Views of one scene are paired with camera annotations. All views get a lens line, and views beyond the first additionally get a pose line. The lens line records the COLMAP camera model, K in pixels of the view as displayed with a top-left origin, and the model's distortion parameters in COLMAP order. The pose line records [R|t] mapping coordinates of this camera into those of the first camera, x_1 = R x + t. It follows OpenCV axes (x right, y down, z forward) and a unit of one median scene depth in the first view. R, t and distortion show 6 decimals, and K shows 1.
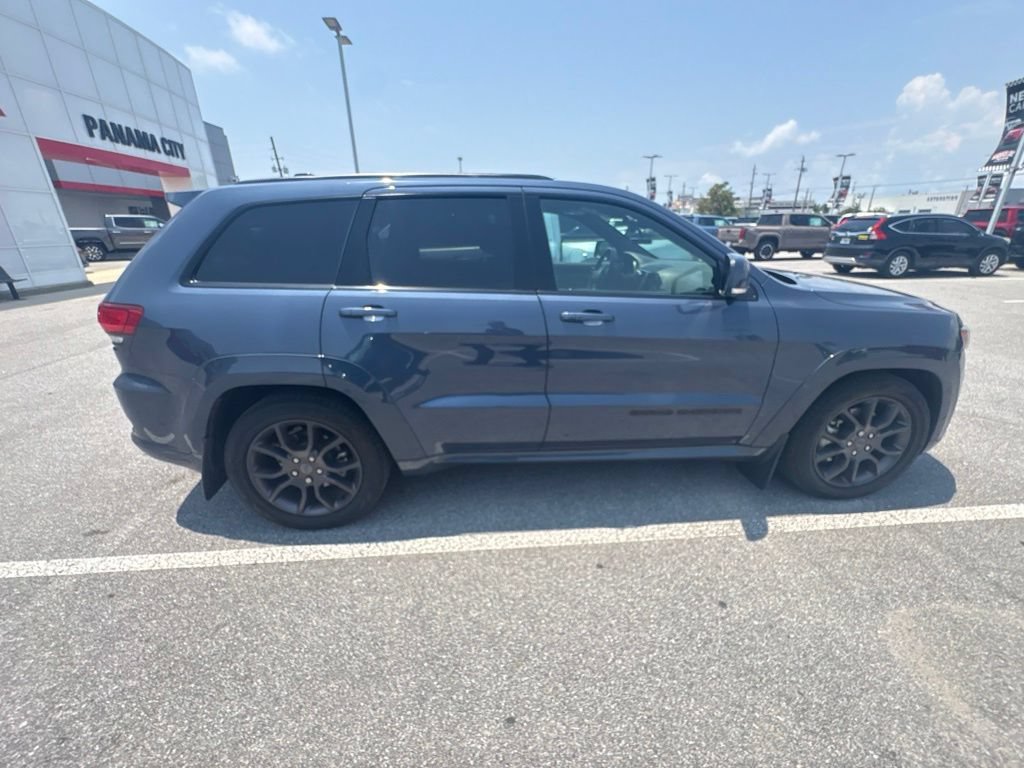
lens RADIAL K [[411.8, 0, 512.3], [0, 411.8, 384.7], [0, 0, 1]] dist [0.001584, -0.000292]
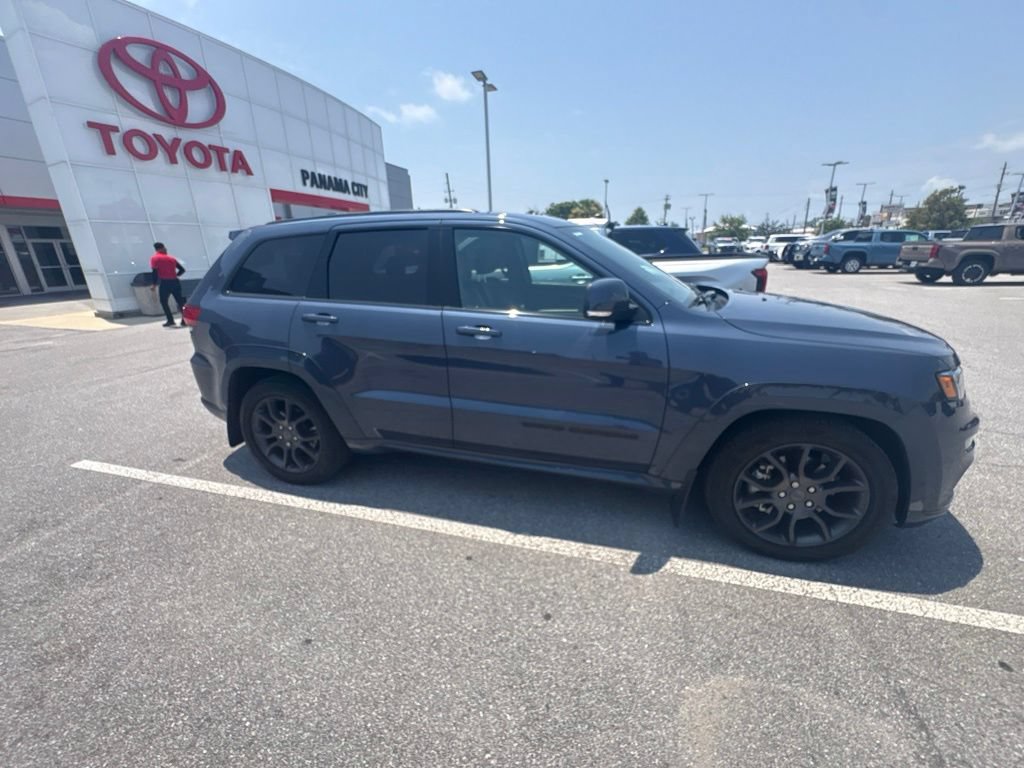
lens RADIAL K [[412.3, 0, 511.7], [0, 412.3, 384.3], [0, 0, 1]] dist [0.000199, 0.000039]
pose [[0.939252, 0.095869, -0.329567, 0.581587], [-0.110395, 0.993558, -0.025603, -0.002276], [0.324990, 0.060431, 0.943785, -0.023180]]
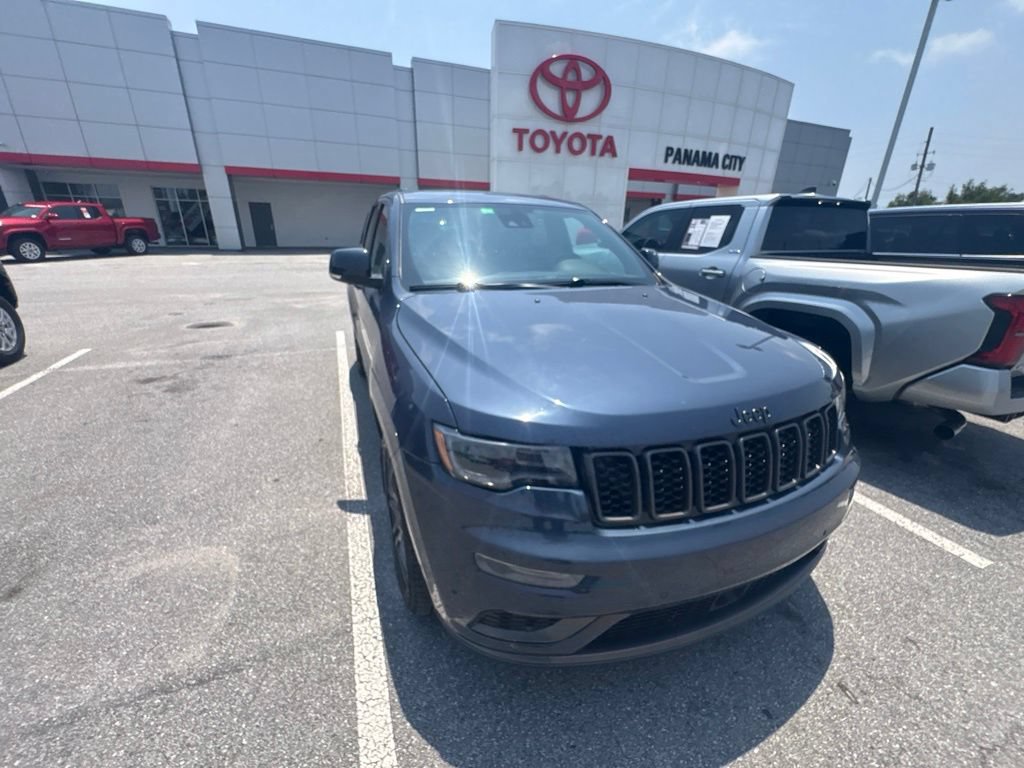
lens RADIAL K [[412.4, 0, 512.0], [0, 412.4, 384.0], [0, 0, 1]] dist [-0.000534, -0.000075]
pose [[0.308526, 0.358789, -0.880955, 1.598076], [-0.368631, 0.898861, 0.236981, -0.359094], [0.876883, 0.251632, 0.409583, 0.860580]]
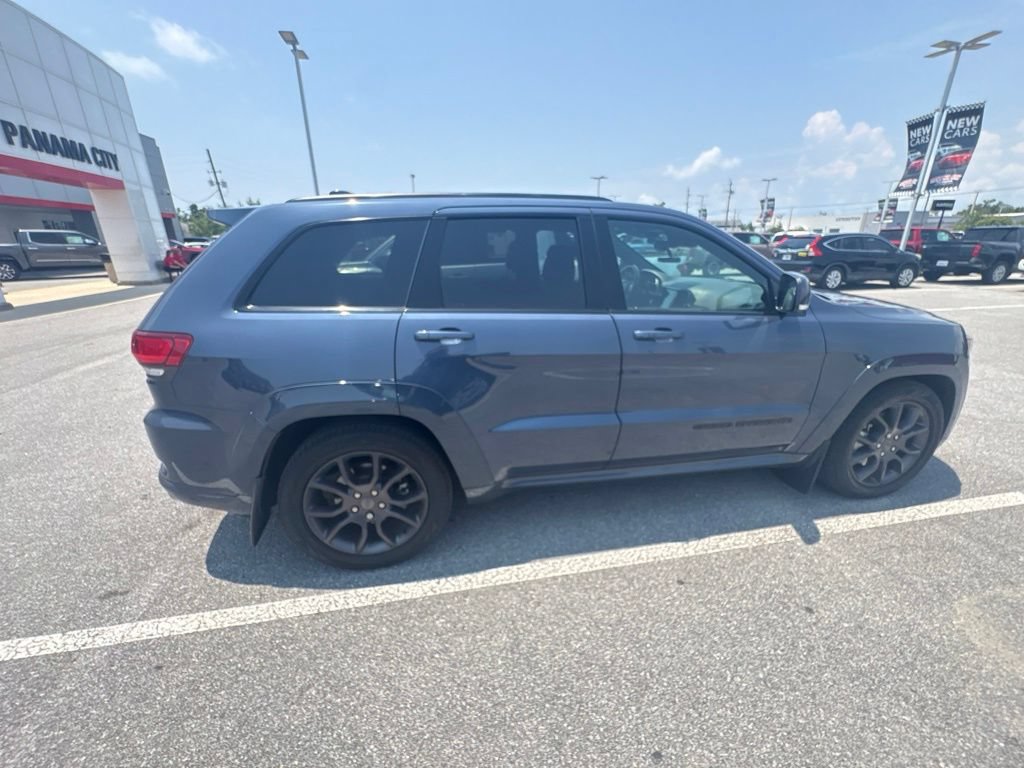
lens RADIAL K [[411.8, 0, 512.3], [0, 411.8, 384.7], [0, 0, 1]] dist [0.001584, -0.000292]
pose [[0.993230, -0.035853, 0.110492, -0.262803], [0.039709, 0.998669, -0.032904, -0.020074], [-0.109165, 0.037069, 0.993332, 0.030445]]
